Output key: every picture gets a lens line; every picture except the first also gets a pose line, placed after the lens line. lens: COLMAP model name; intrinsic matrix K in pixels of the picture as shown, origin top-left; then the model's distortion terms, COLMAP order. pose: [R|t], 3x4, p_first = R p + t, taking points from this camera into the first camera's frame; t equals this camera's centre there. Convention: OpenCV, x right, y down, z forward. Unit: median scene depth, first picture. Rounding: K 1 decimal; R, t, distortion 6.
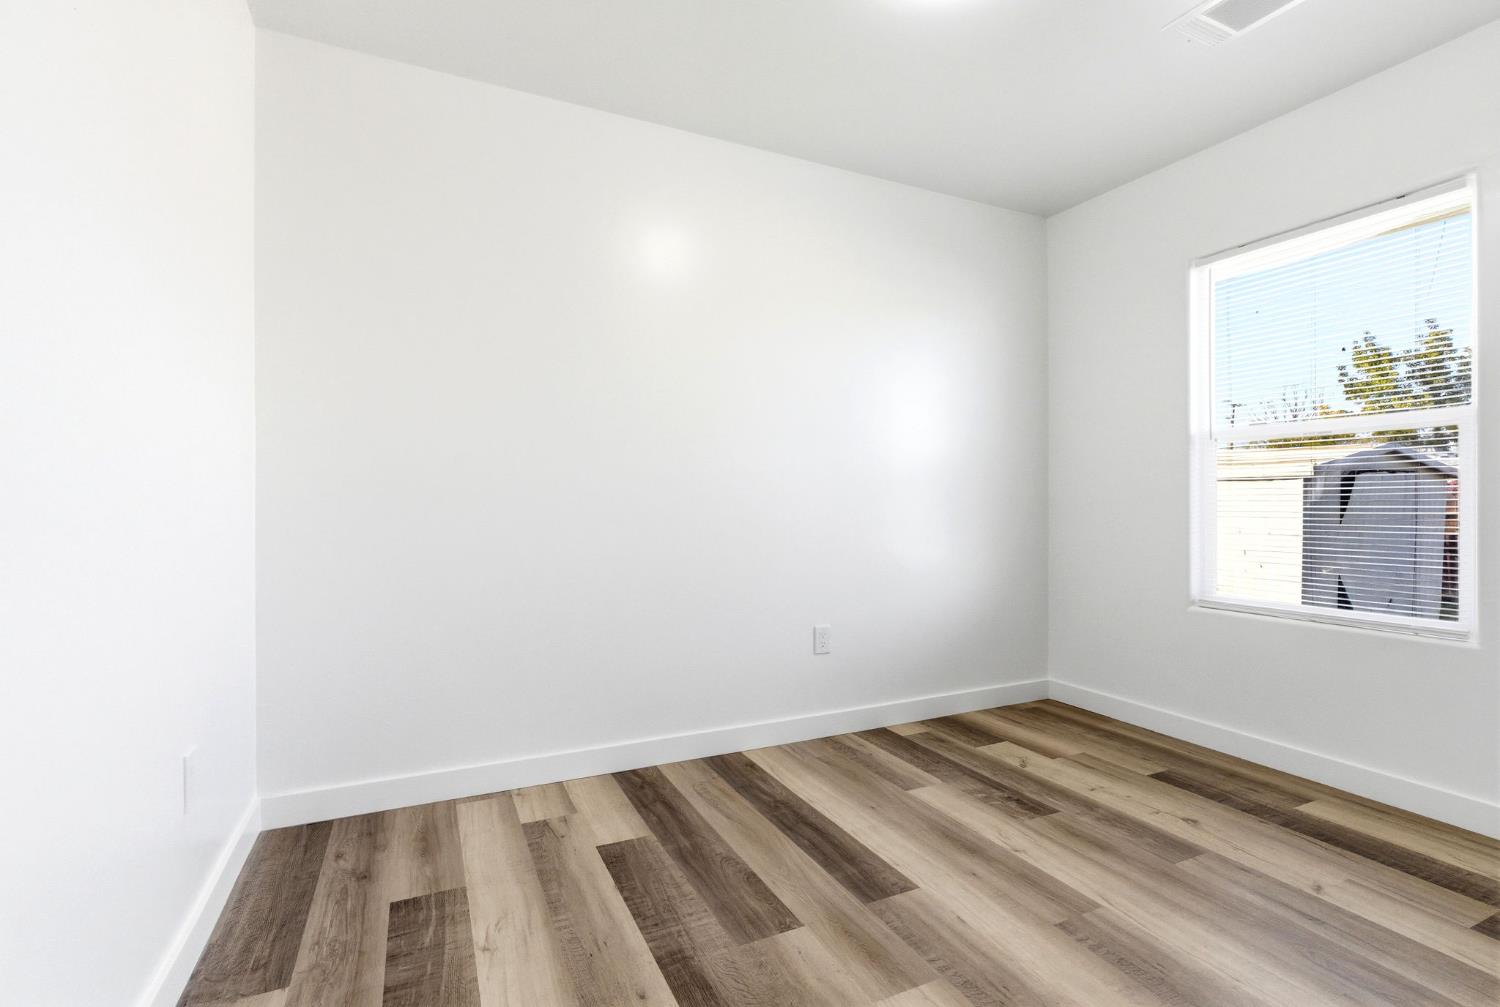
lens RADIAL K [[685.0, 0, 752.5], [0, 685.0, 501.9], [0, 0, 1]] dist [0.003215, 0.000590]
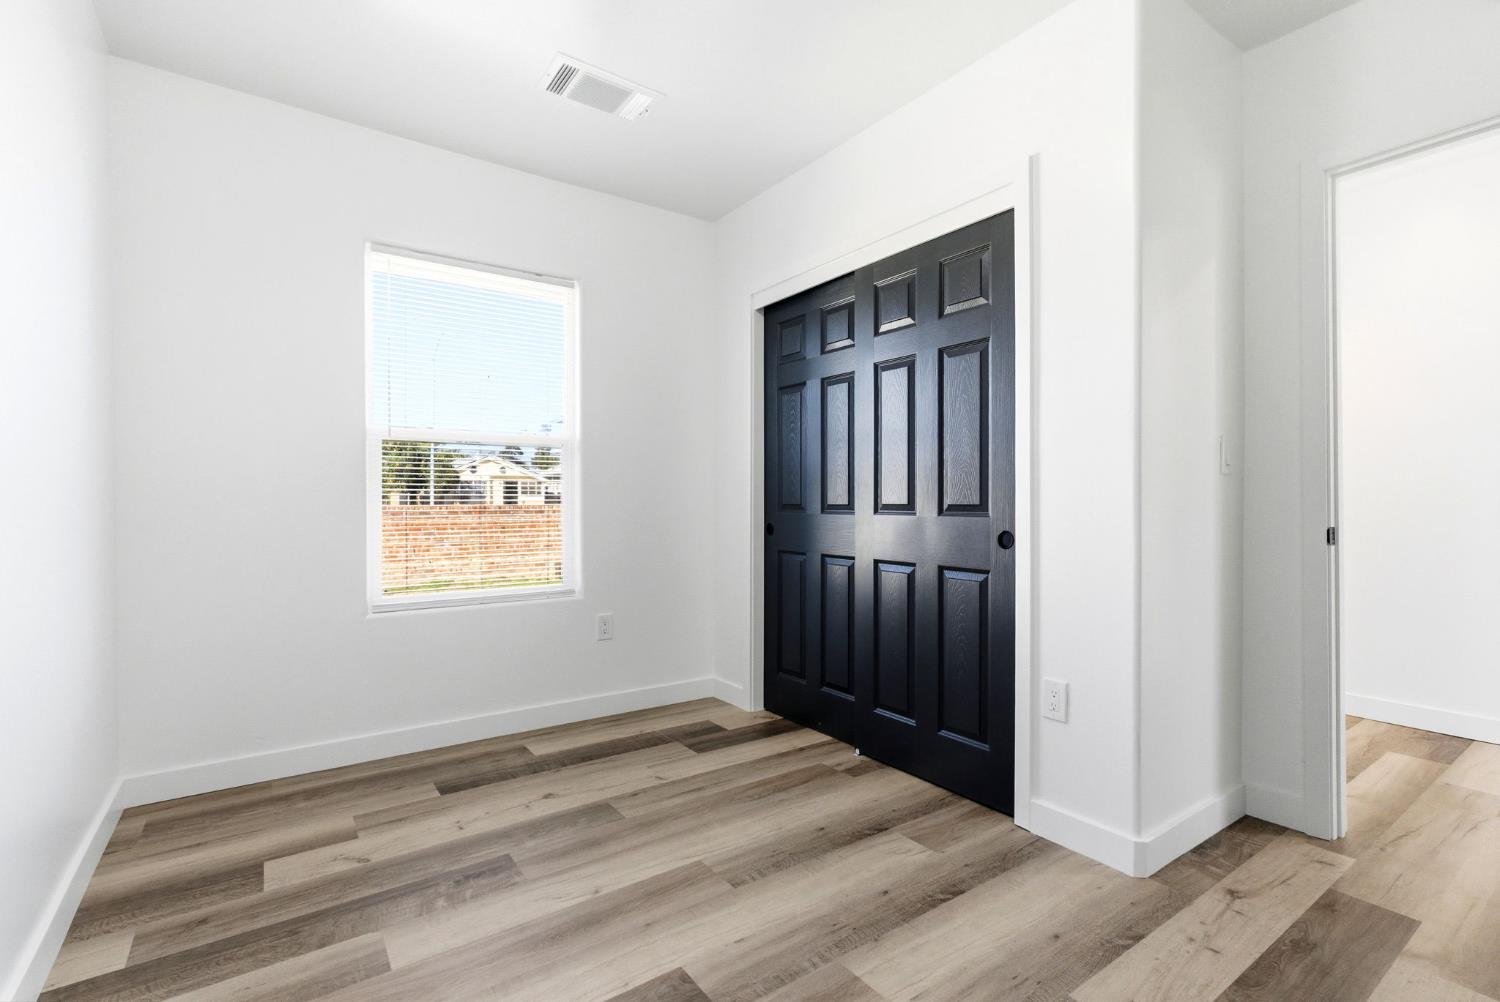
lens RADIAL K [[682.3, 0, 753.0], [0, 682.3, 503.0], [0, 0, 1]] dist [-0.004238, 0.002022]
pose [[-0.162146, -0.001582, 0.986765, -0.430147], [0.000122, 0.999999, 0.001623, 0.000200], [-0.986767, 0.000384, -0.162146, 0.774352]]
